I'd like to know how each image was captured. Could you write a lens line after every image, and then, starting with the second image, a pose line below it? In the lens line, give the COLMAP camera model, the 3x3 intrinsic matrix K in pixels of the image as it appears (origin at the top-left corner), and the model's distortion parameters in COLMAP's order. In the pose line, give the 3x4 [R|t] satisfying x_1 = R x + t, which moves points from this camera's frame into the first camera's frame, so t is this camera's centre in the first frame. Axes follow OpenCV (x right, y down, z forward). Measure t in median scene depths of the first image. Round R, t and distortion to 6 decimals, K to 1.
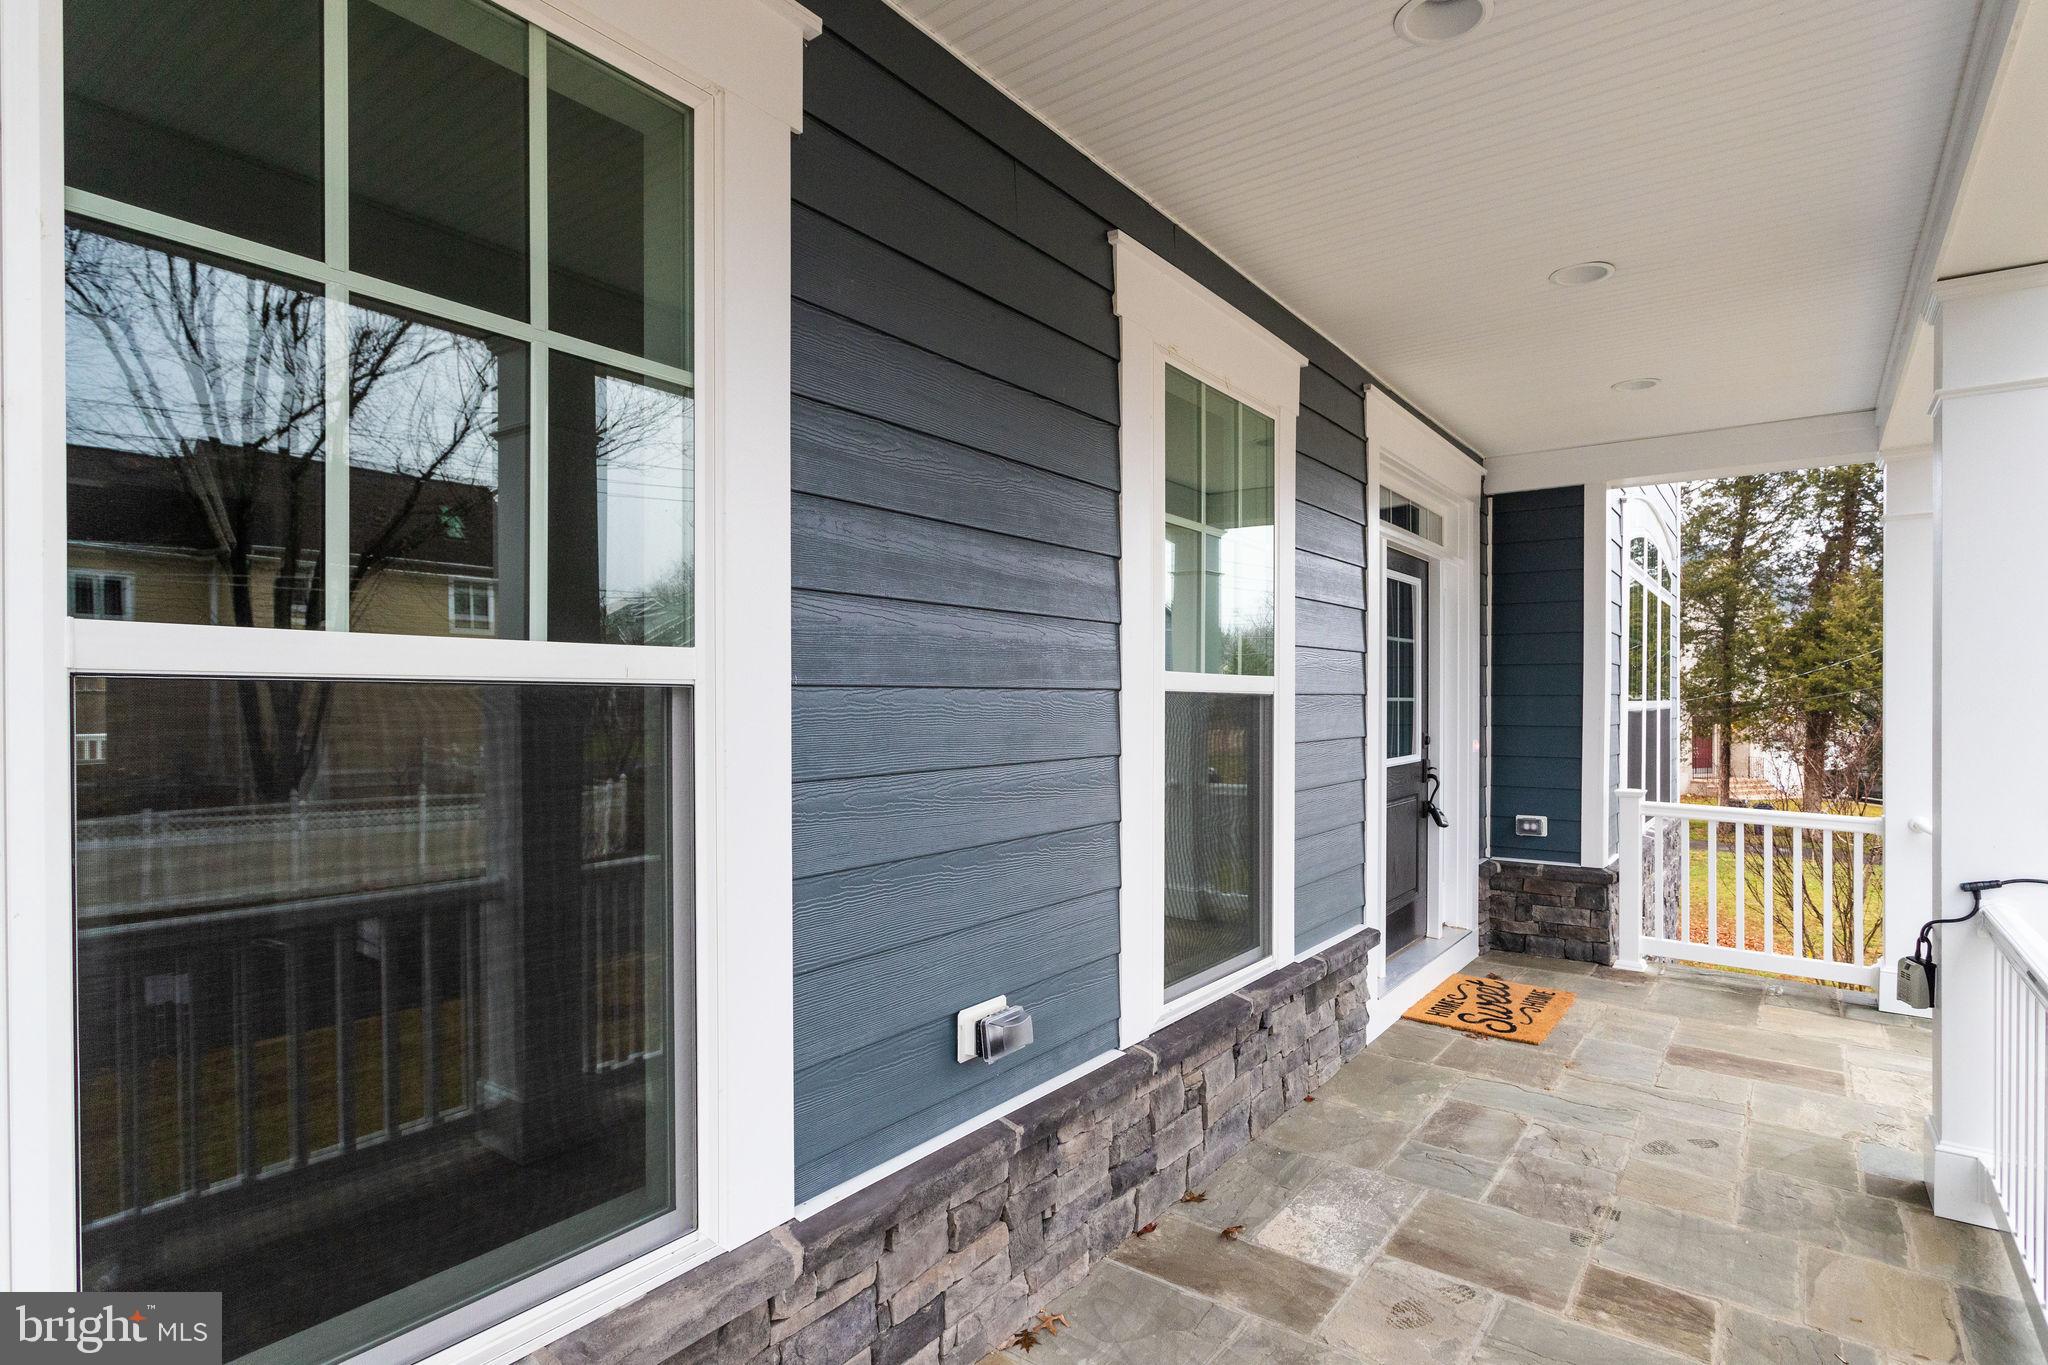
lens RADIAL K [[1033.3, 0, 1060.6], [0, 1033.3, 692.9], [0, 0, 1]] dist [-0.000771, -0.000292]
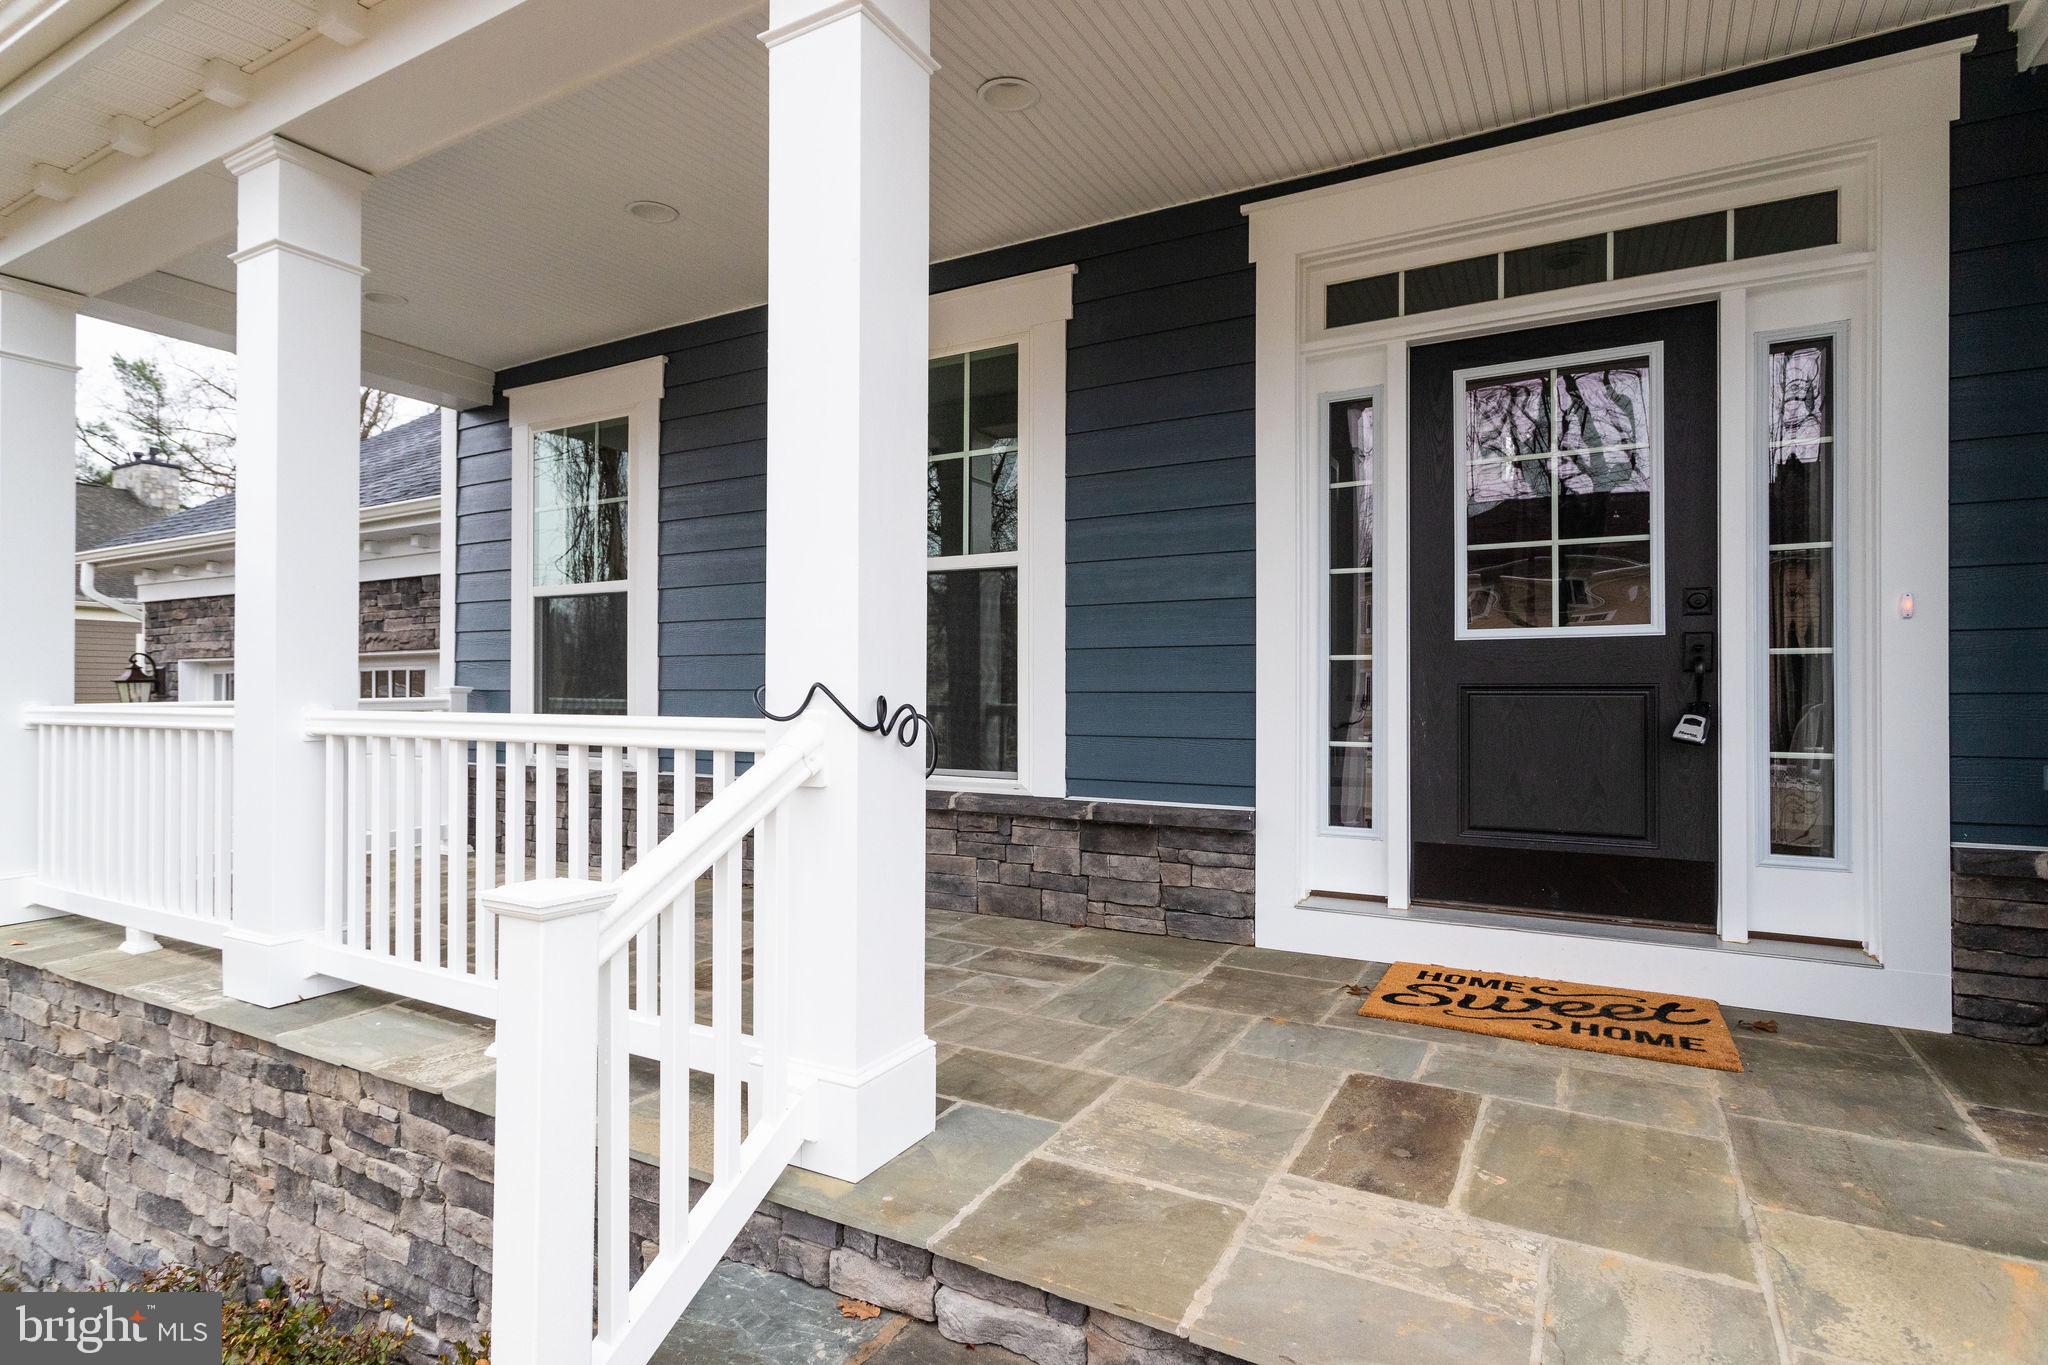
lens RADIAL K [[1033.3, 0, 1060.6], [0, 1033.3, 692.9], [0, 0, 1]] dist [-0.000771, -0.000292]
pose [[0.128642, -0.006053, -0.991673, 1.159105], [0.007656, 0.999958, -0.005110, 0.136800], [0.991662, -0.006935, 0.128682, 0.751457]]
